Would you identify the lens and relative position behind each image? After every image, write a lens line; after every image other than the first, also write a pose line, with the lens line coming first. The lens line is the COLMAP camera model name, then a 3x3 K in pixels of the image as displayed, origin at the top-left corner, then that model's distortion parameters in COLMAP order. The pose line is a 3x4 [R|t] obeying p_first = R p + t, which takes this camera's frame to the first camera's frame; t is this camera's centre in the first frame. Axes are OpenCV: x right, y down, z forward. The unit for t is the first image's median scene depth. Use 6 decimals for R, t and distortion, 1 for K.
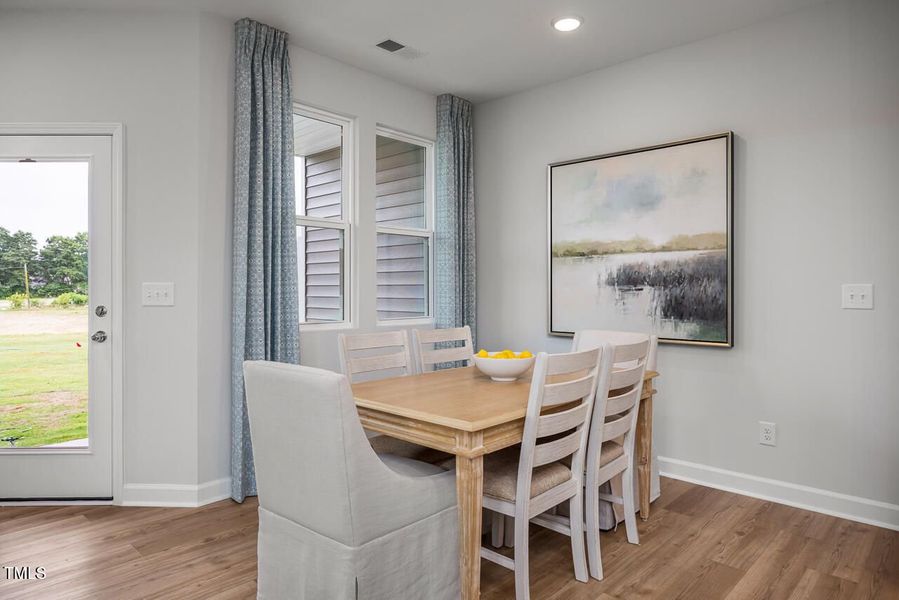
lens RADIAL K [[546.7, 0, 449.8], [0, 546.7, 288.9], [0, 0, 1]] dist [-0.003333, -0.000642]
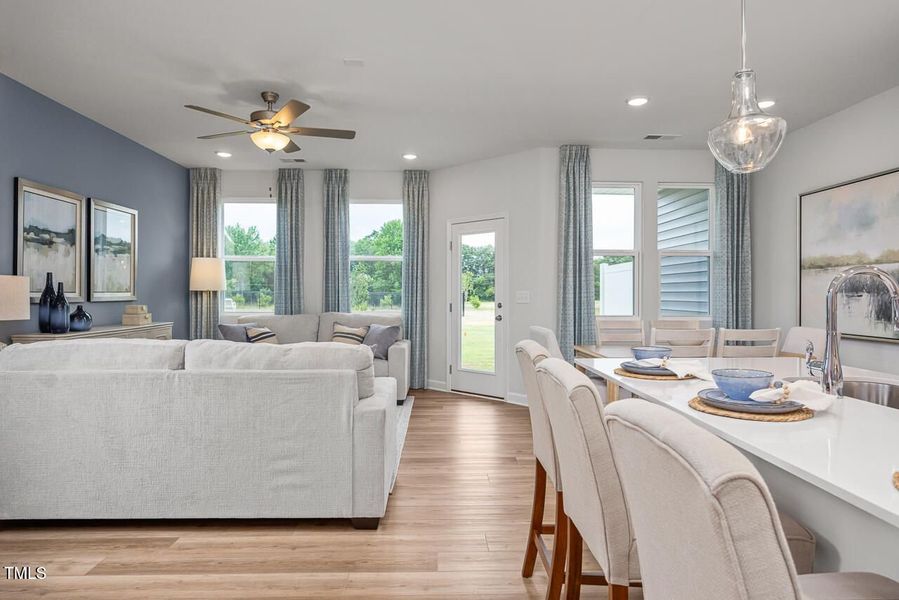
lens RADIAL K [[546.7, 0, 449.8], [0, 546.7, 288.9], [0, 0, 1]] dist [-0.003333, -0.000642]
pose [[0.715059, -0.005064, -0.699046, 0.542460], [-0.003002, 0.999942, -0.010315, 0.000849], [0.699058, 0.009474, 0.715002, -0.486203]]
